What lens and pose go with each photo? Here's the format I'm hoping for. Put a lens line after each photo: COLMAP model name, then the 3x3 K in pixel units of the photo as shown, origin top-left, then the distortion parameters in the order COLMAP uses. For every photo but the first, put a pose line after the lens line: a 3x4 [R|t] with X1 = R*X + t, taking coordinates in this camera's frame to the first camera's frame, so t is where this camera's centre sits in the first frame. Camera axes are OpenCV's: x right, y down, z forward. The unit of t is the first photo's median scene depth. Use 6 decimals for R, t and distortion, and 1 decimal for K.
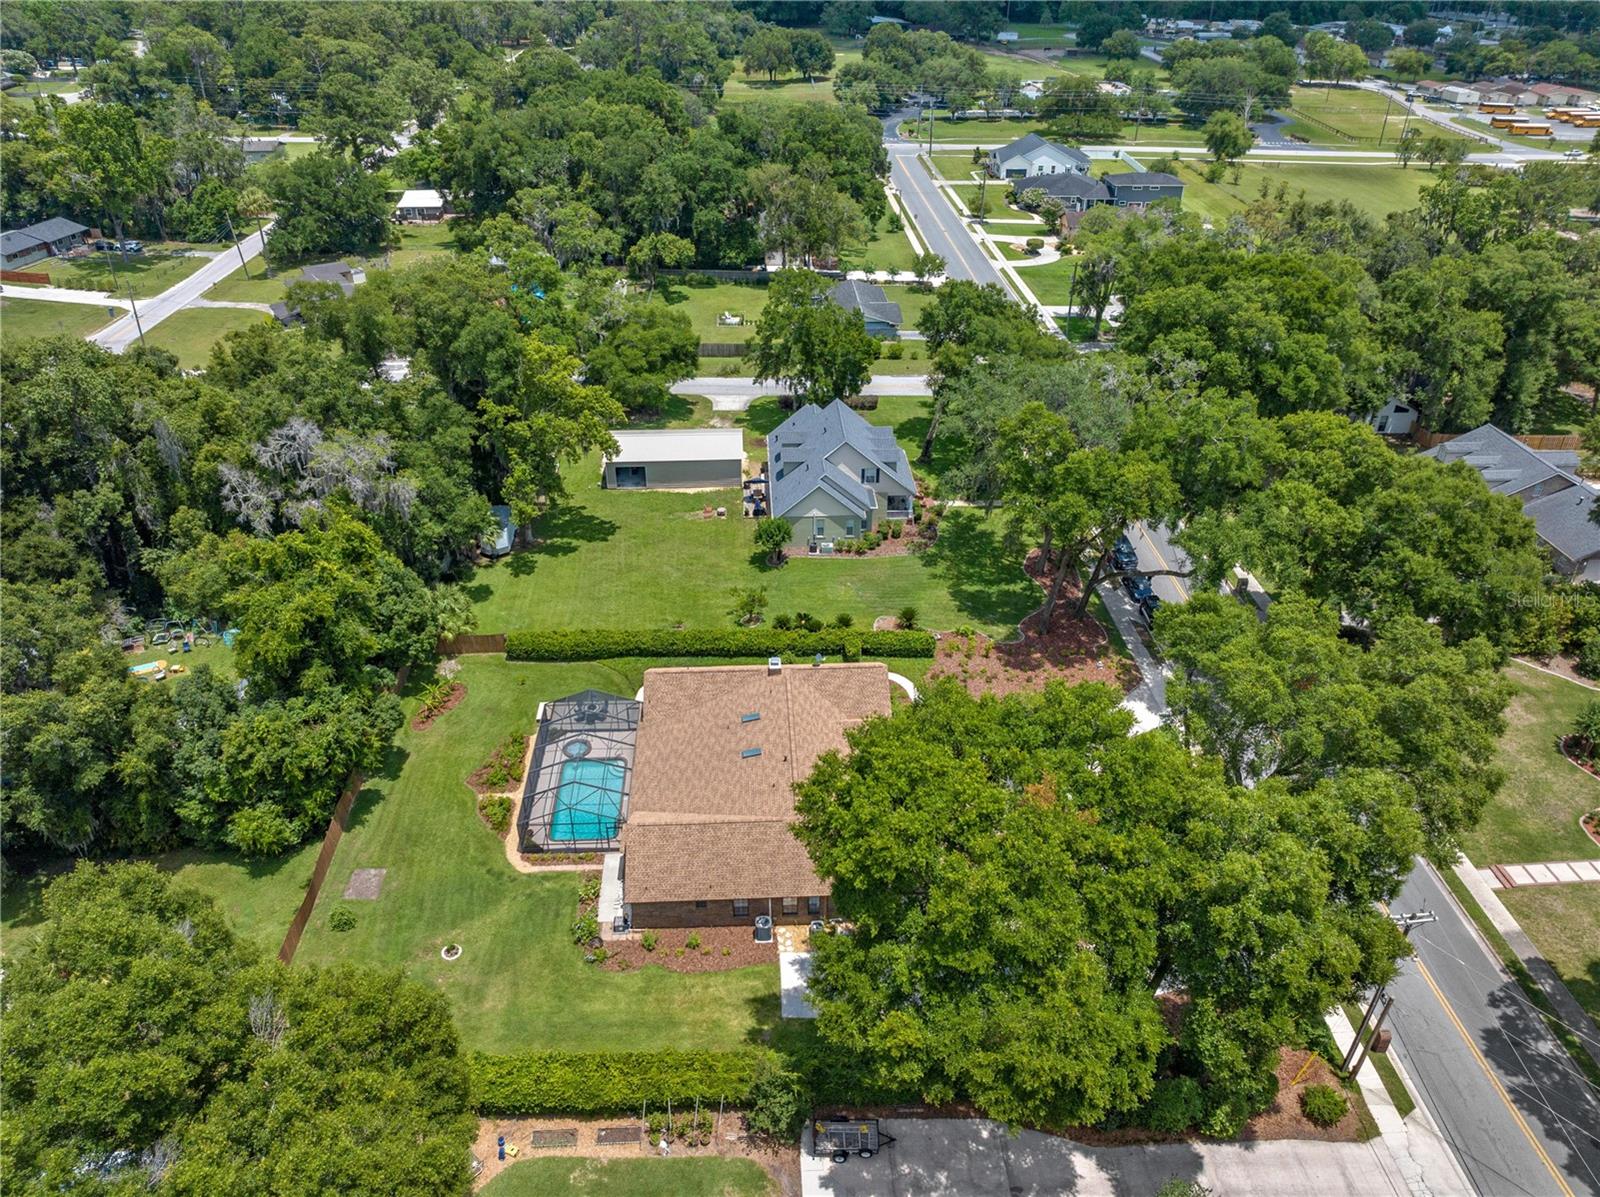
lens RADIAL K [[1120.4, 0, 808.1], [0, 1120.4, 598.2], [0, 0, 1]] dist [-0.039177, 0.005189]
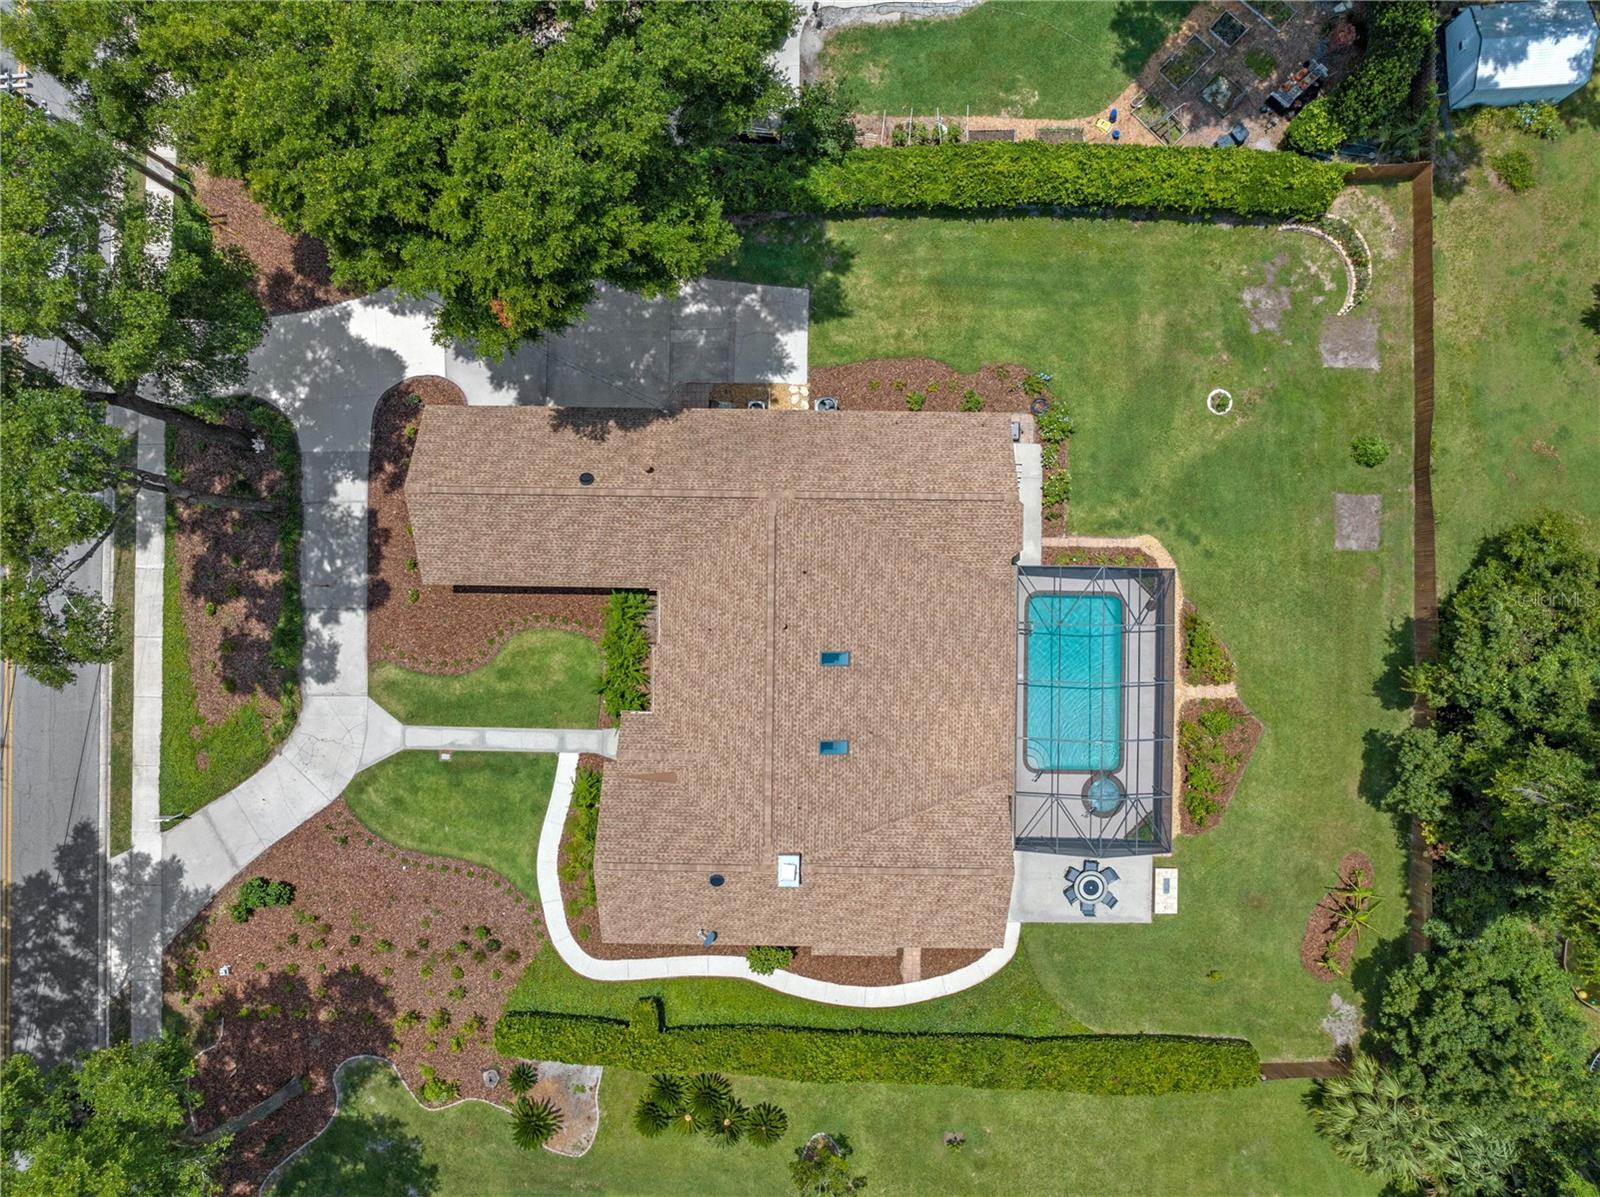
lens RADIAL K [[1125.2, 0, 800.0], [0, 1125.2, 598.5], [0, 0, 1]] dist [-0.065786, 0.044965]
pose [[-0.997399, -0.071981, -0.003649, -0.019455], [0.034535, -0.521747, 0.852401, -0.298601], [-0.063261, 0.850058, 0.522876, 0.486180]]
